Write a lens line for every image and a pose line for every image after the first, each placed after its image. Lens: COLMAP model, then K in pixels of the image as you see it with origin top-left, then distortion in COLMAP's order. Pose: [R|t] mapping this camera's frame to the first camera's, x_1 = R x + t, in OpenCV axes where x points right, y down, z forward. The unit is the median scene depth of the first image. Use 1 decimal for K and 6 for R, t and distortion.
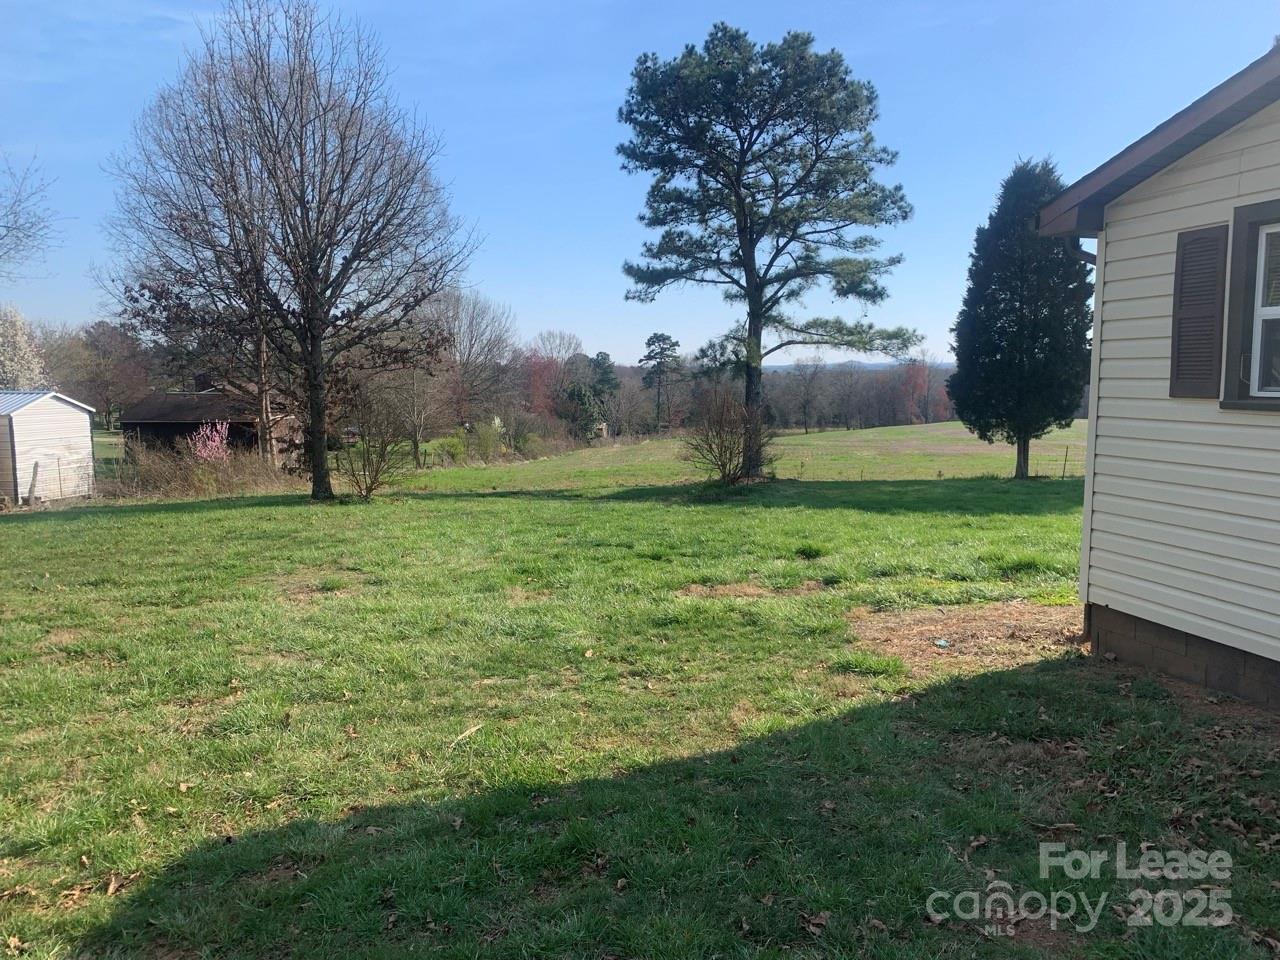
lens RADIAL K [[966.6, 0, 640.0], [0, 966.6, 480.0], [0, 0, 1]] dist [0.169915, -0.492255]
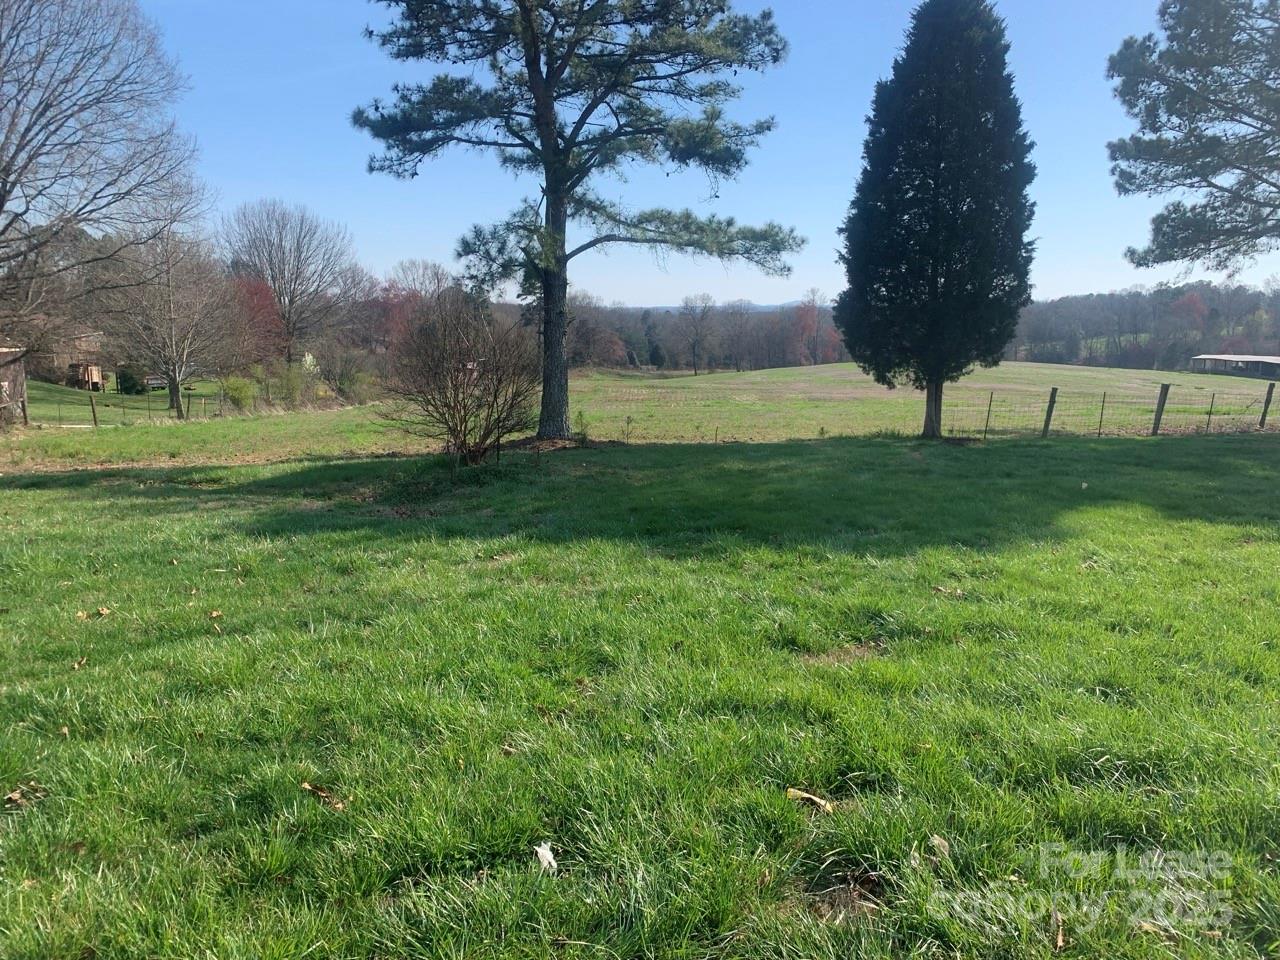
lens RADIAL K [[966.6, 0, 640.0], [0, 966.6, 480.0], [0, 0, 1]] dist [0.169915, -0.492255]
pose [[0.994341, -0.010040, 0.105759, 0.096740], [0.003688, 0.998187, 0.060080, -0.013800], [-0.106171, -0.059350, 0.992575, 0.300535]]
